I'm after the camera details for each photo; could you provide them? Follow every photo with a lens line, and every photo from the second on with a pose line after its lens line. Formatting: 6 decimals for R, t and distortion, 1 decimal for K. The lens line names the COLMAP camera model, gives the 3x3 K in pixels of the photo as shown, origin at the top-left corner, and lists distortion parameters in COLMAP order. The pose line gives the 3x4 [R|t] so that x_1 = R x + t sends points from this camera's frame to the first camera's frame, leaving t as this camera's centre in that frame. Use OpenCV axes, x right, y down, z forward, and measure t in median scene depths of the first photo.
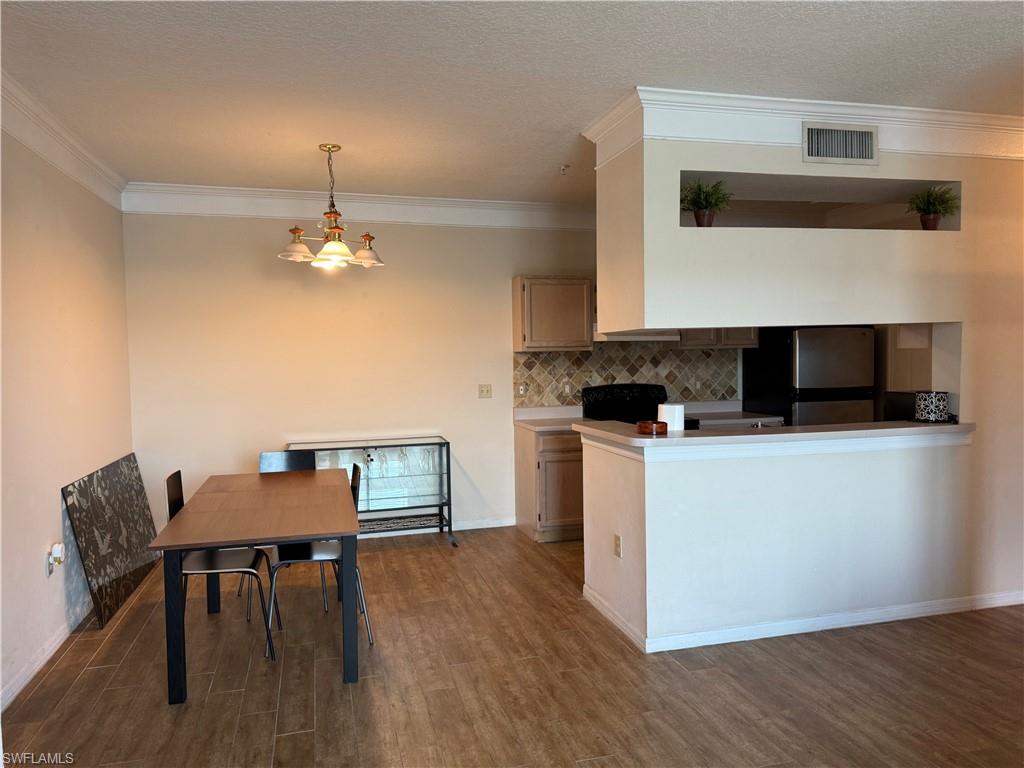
lens RADIAL K [[729.5, 0, 510.2], [0, 729.5, 384.3], [0, 0, 1]] dist [0.016629, -0.005820]
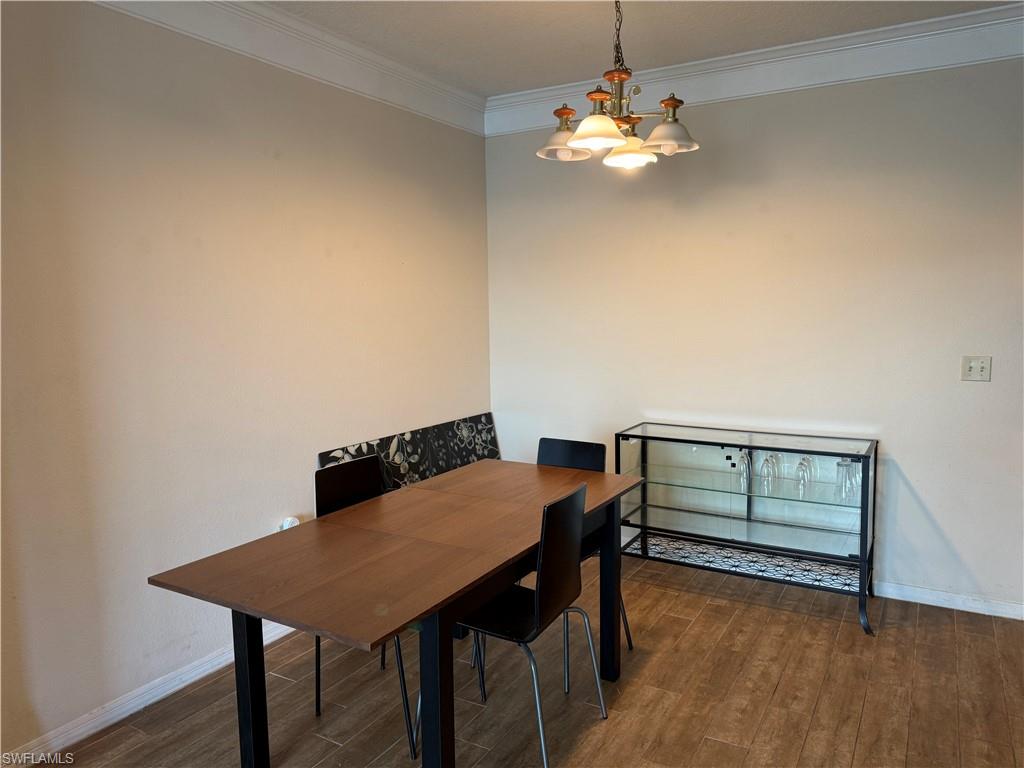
lens RADIAL K [[729.5, 0, 512.4], [0, 729.5, 382.0], [0, 0, 1]] dist [0.016629, -0.005820]
pose [[0.698767, 0.078435, -0.711036, 0.138713], [-0.028563, 0.996237, 0.081826, -0.018718], [0.714779, -0.036867, 0.698378, 0.438833]]
